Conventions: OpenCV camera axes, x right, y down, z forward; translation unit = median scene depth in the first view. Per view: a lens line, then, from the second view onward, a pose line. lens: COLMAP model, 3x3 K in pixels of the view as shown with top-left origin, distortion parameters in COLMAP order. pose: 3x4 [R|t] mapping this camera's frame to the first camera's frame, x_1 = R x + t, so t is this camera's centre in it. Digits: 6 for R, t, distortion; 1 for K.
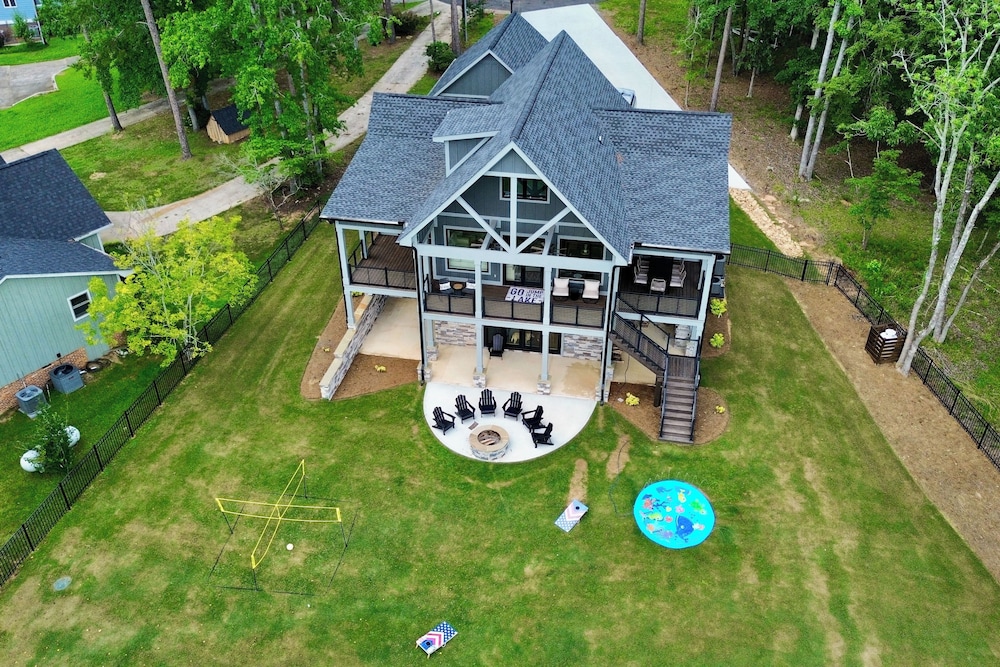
lens RADIAL K [[838.5, 0, 502.7], [0, 838.5, 324.2], [0, 0, 1]] dist [0.044772, -0.042358]
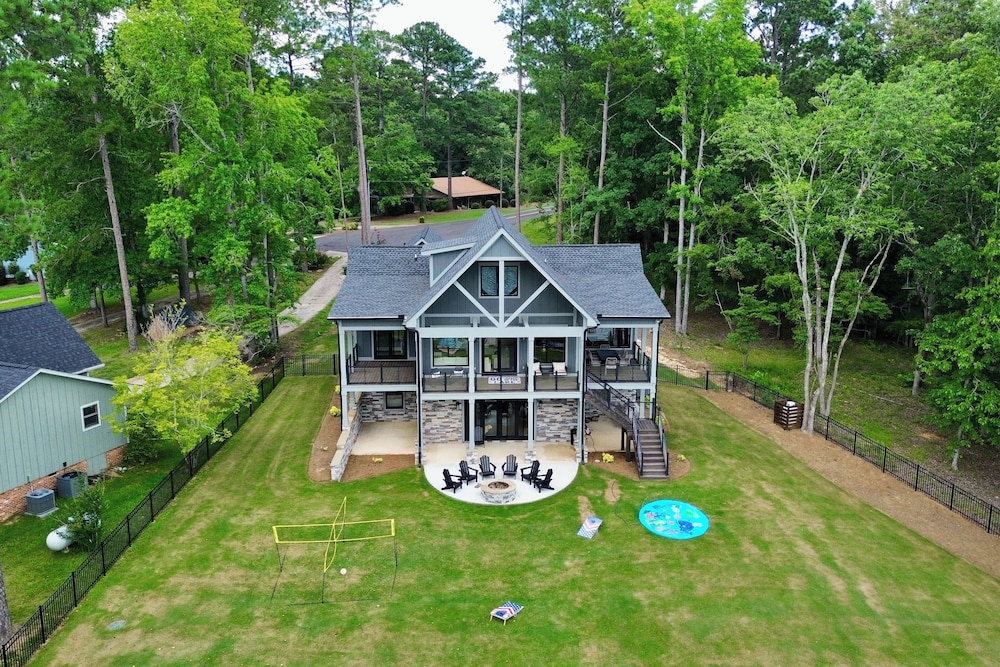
lens RADIAL K [[838.5, 0, 501.9], [0, 838.5, 313.0], [0, 0, 1]] dist [0.044772, -0.042358]
pose [[0.975789, -0.042959, 0.214454, -0.239157], [0.121967, 0.920783, -0.370516, 0.335778], [-0.181548, 0.387702, 0.903730, -0.094940]]
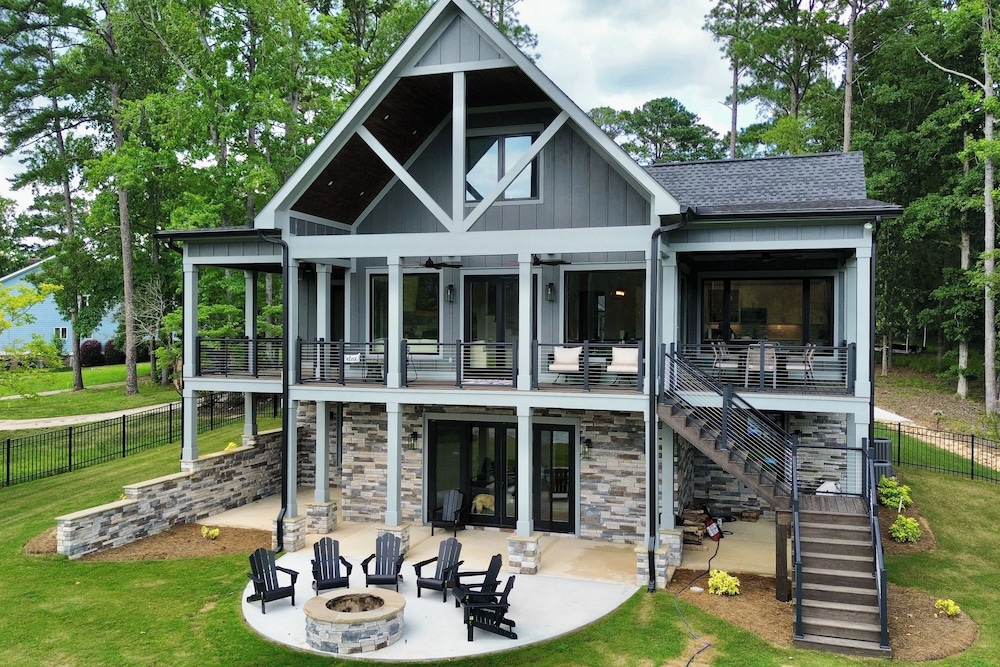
lens RADIAL K [[838.5, 0, 506.3], [0, 838.5, 326.8], [0, 0, 1]] dist [0.044772, -0.042358]
pose [[0.991390, 0.003227, -0.130903, 0.106878], [-0.075549, 0.830623, -0.551687, 0.241300], [0.106951, 0.556826, 0.823715, 0.598097]]
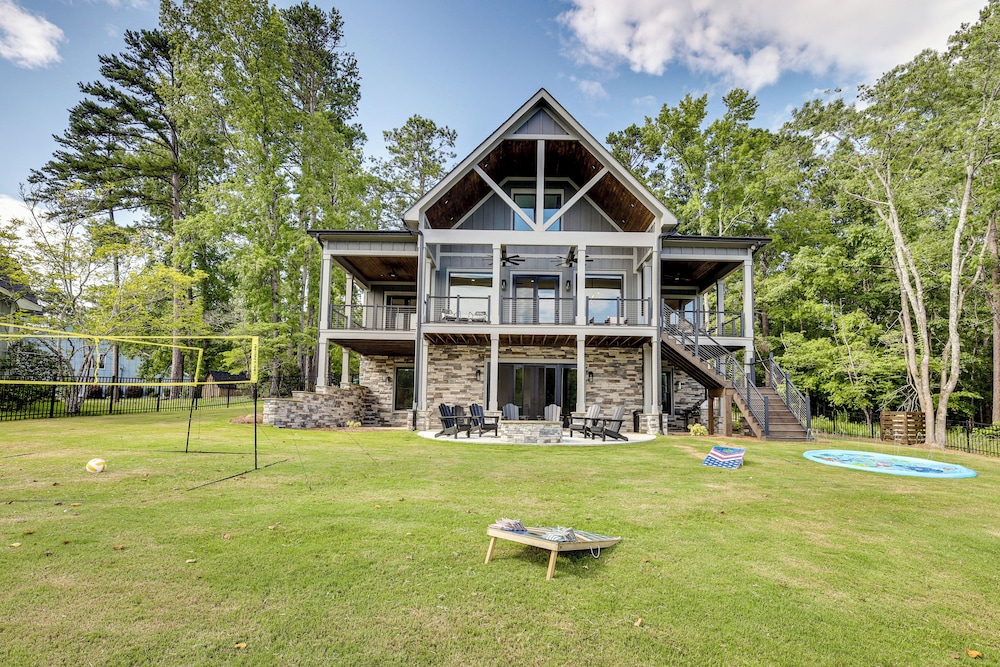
lens RADIAL K [[509.1, 0, 518.6], [0, 509.1, 378.9], [0, 0, 1]] dist [-0.019964, -0.000137]
pose [[0.983233, 0.029850, 0.179894, -0.095225], [0.088026, 0.786269, -0.611582, 0.341534], [-0.159701, 0.617163, 0.770458, 0.682349]]
